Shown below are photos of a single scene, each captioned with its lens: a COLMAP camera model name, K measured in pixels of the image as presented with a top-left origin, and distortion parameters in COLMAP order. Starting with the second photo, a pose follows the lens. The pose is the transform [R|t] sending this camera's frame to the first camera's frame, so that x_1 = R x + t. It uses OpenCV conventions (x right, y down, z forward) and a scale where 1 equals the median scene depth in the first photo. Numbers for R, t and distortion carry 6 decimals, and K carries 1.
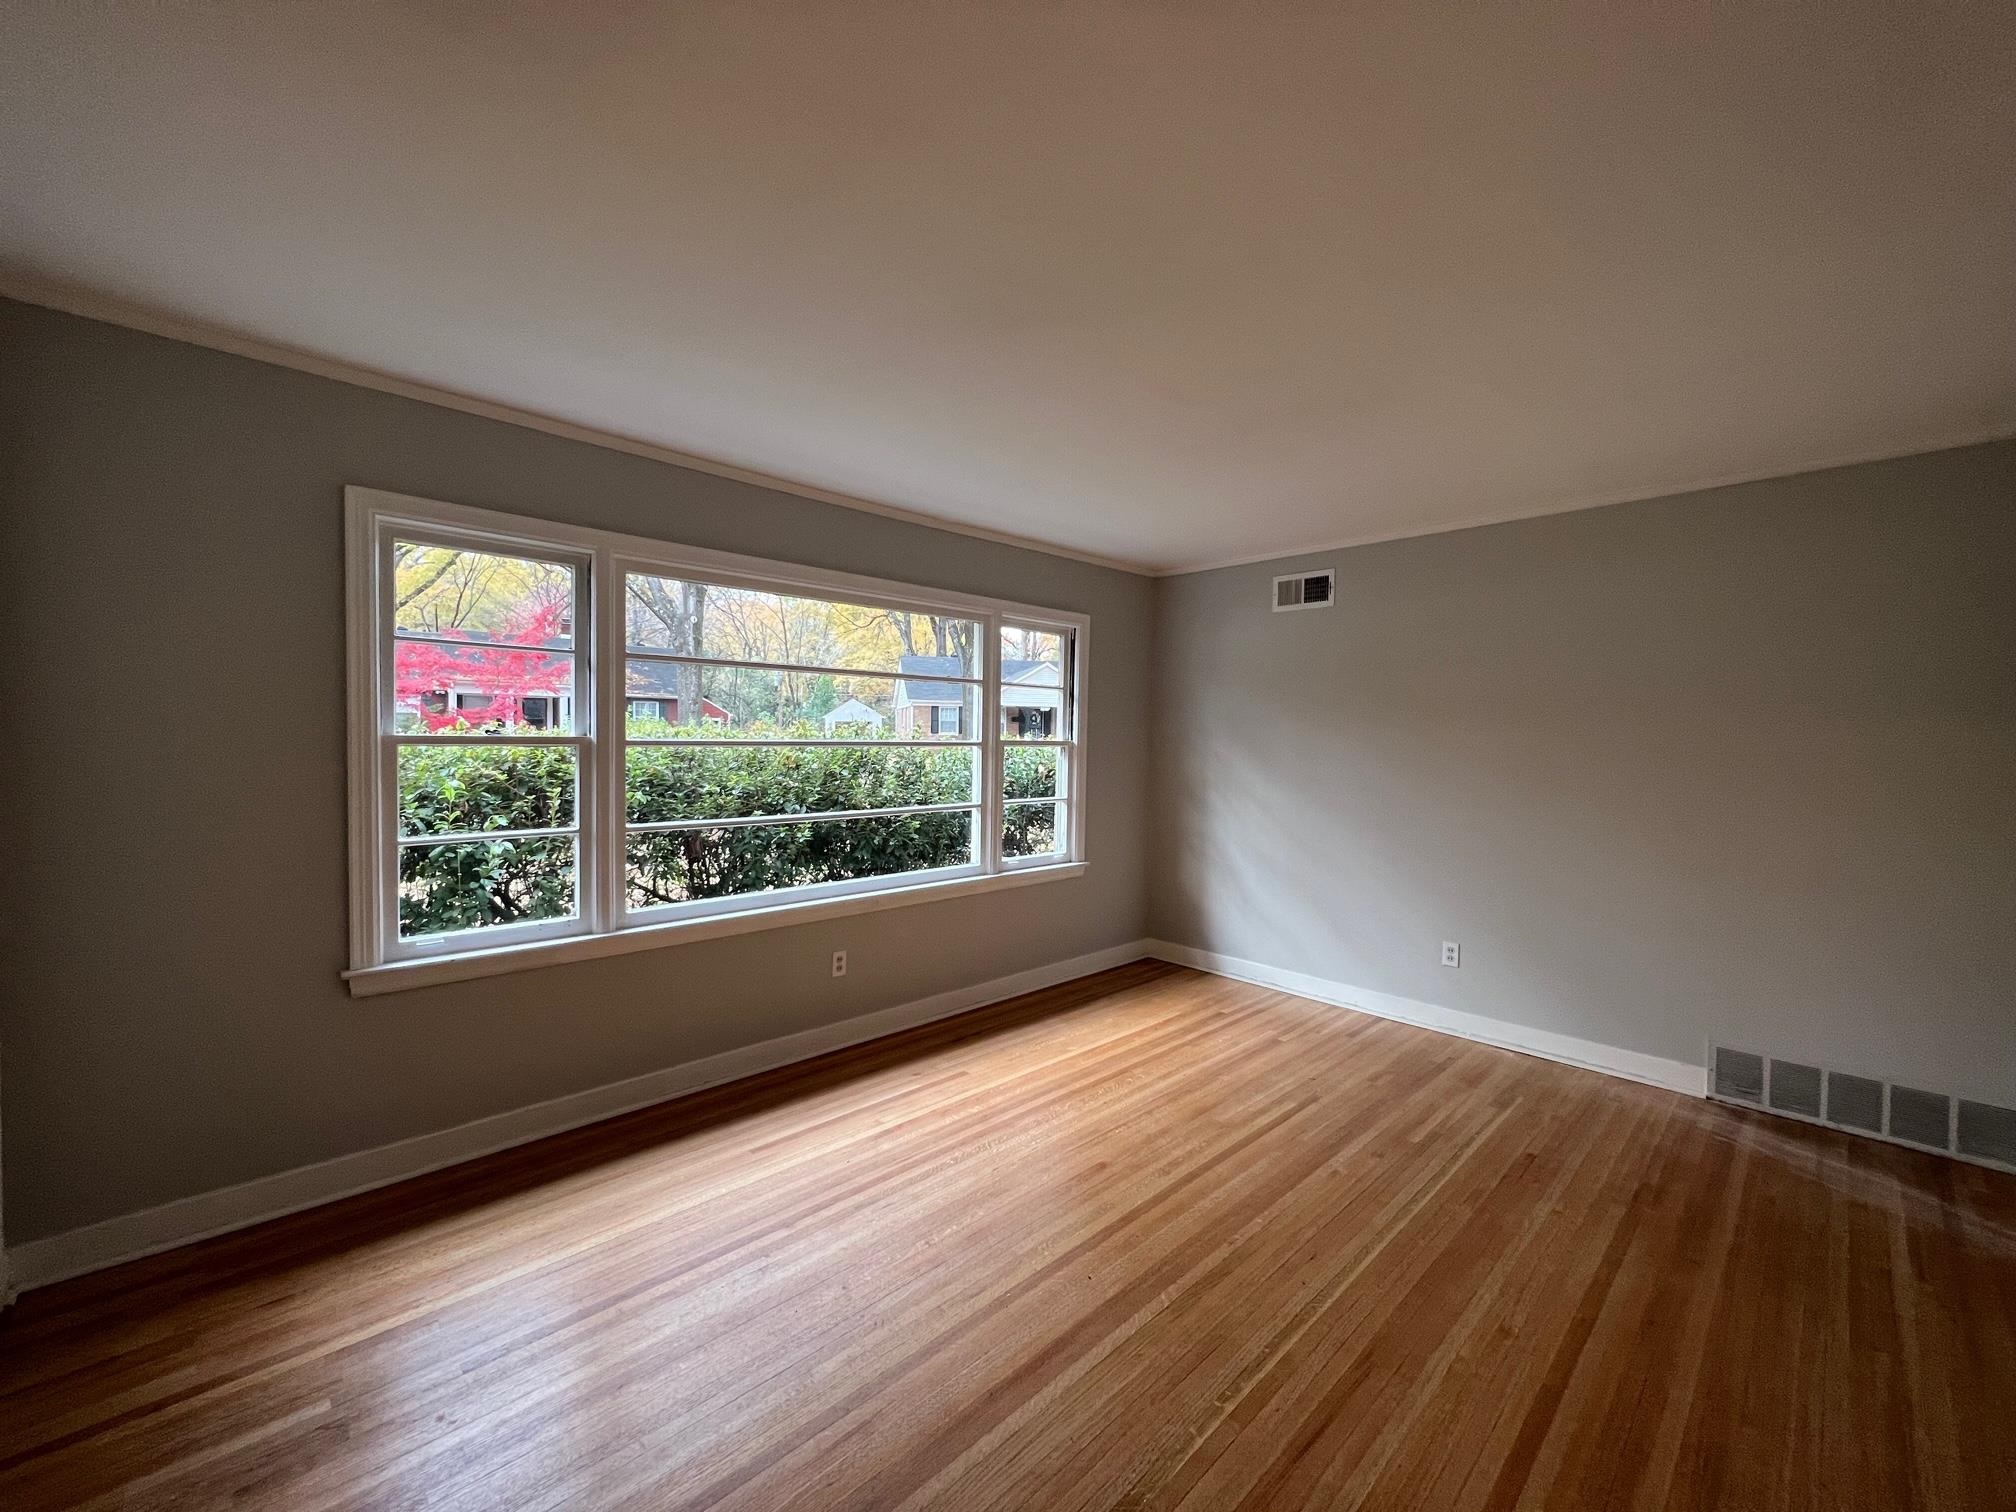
lens RADIAL K [[799.9, 0, 1010.7], [0, 799.9, 760.8], [0, 0, 1]] dist [-0.007715, 0.000196]
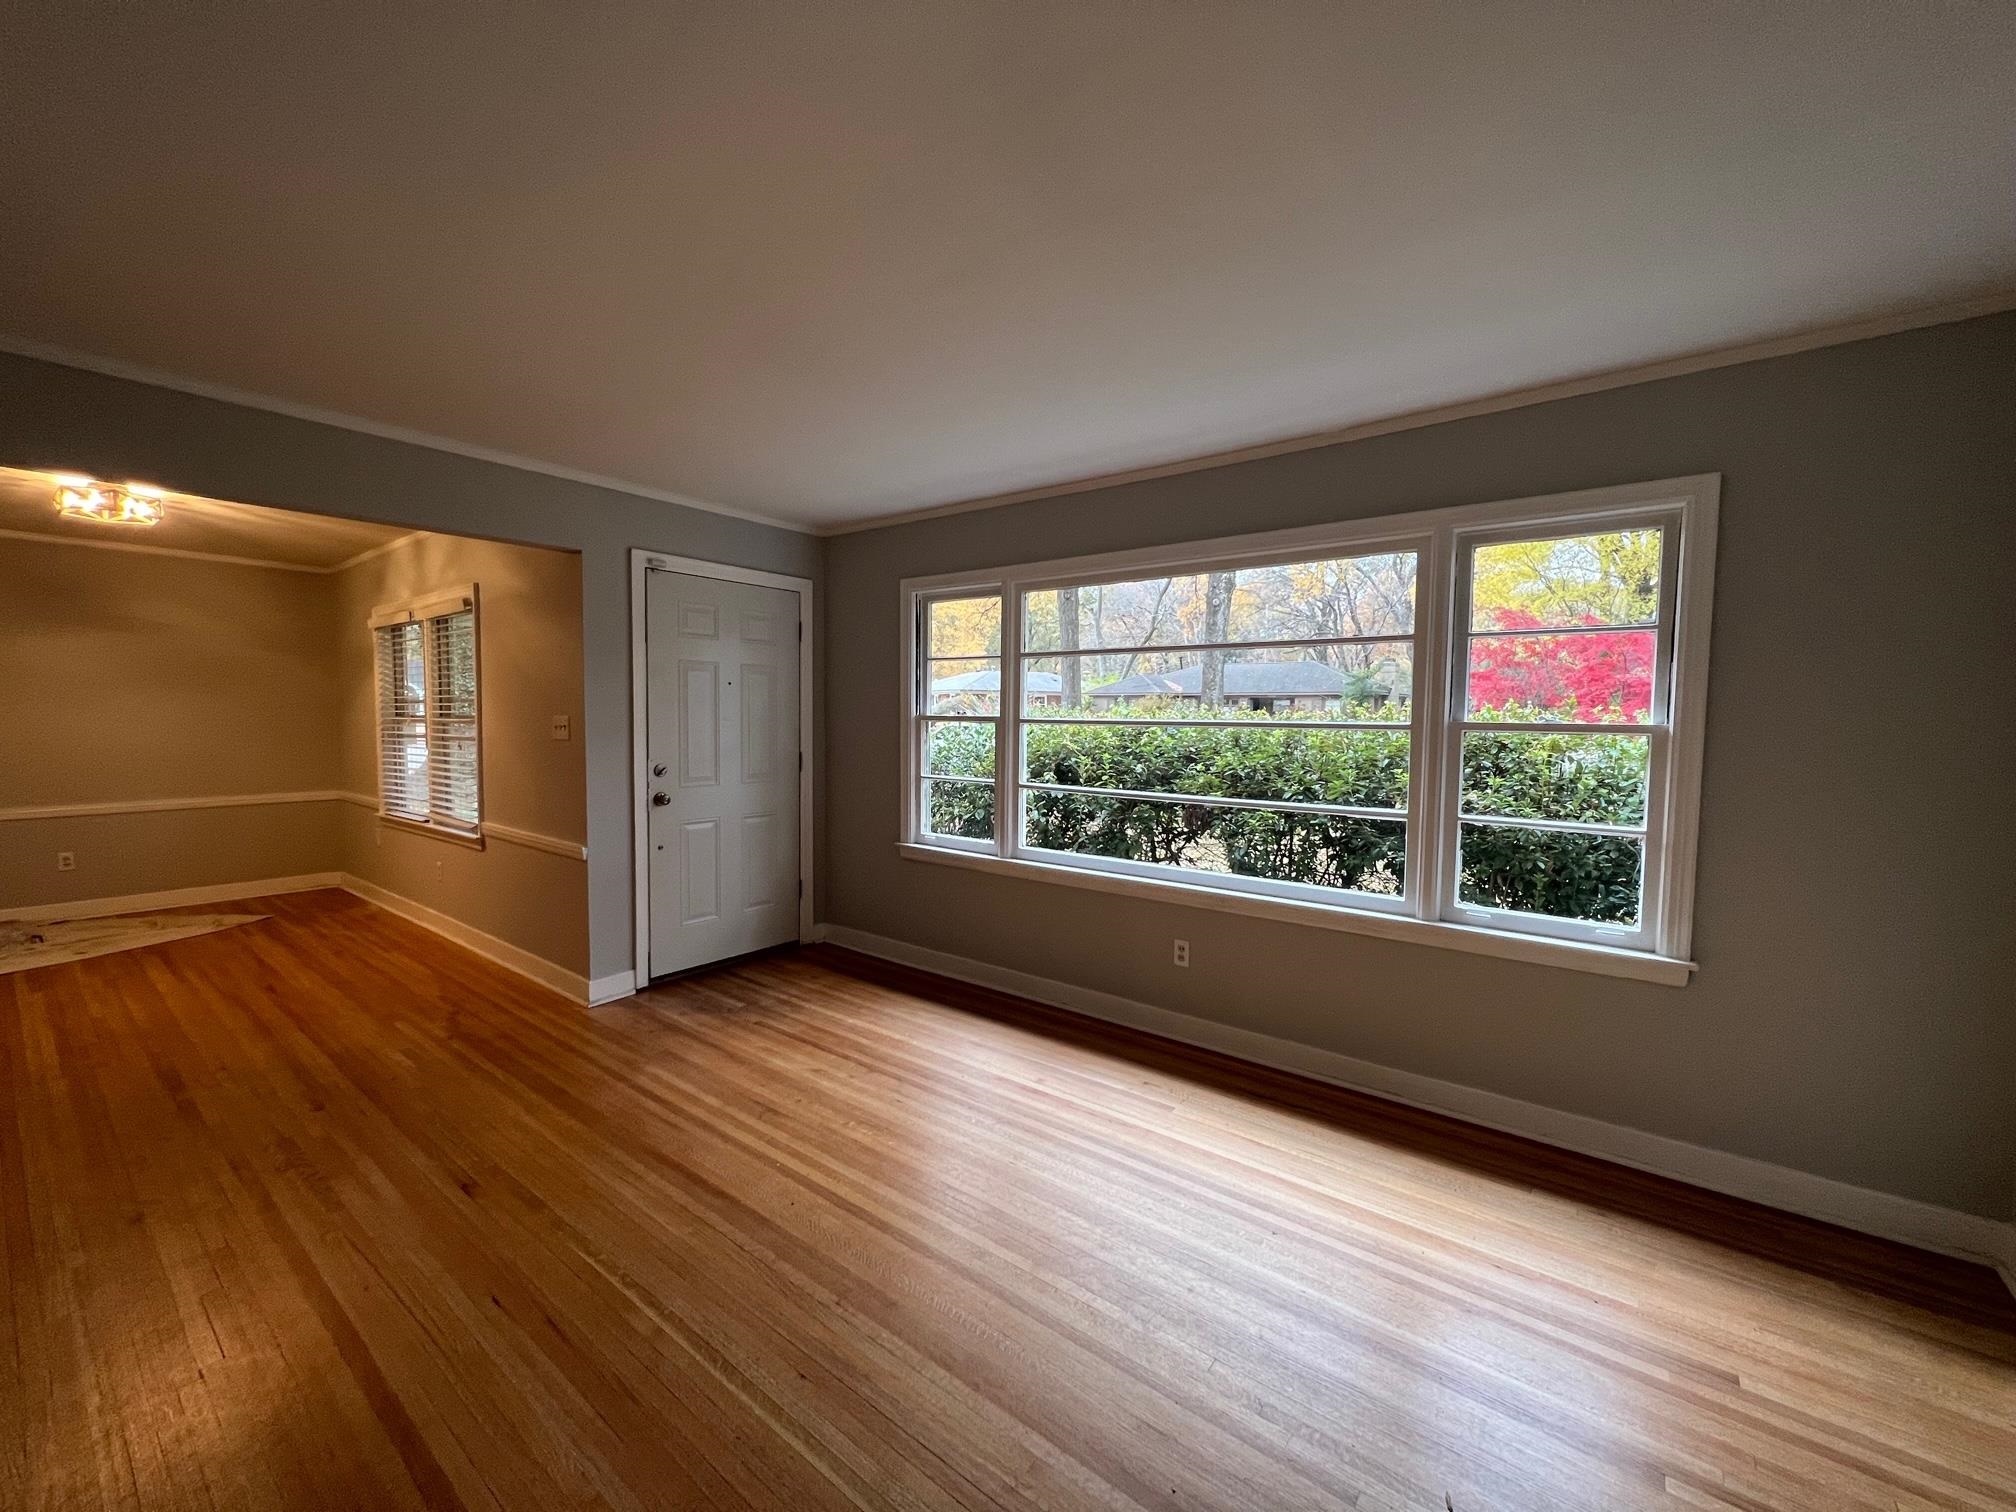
lens RADIAL K [[799.9, 0, 1010.7], [0, 799.9, 760.8], [0, 0, 1]] dist [-0.007715, 0.000196]
pose [[0.152474, 0.050063, -0.987039, 0.748902], [-0.038037, 0.998273, 0.044757, -0.013482], [0.987575, 0.030720, 0.154115, 0.692706]]
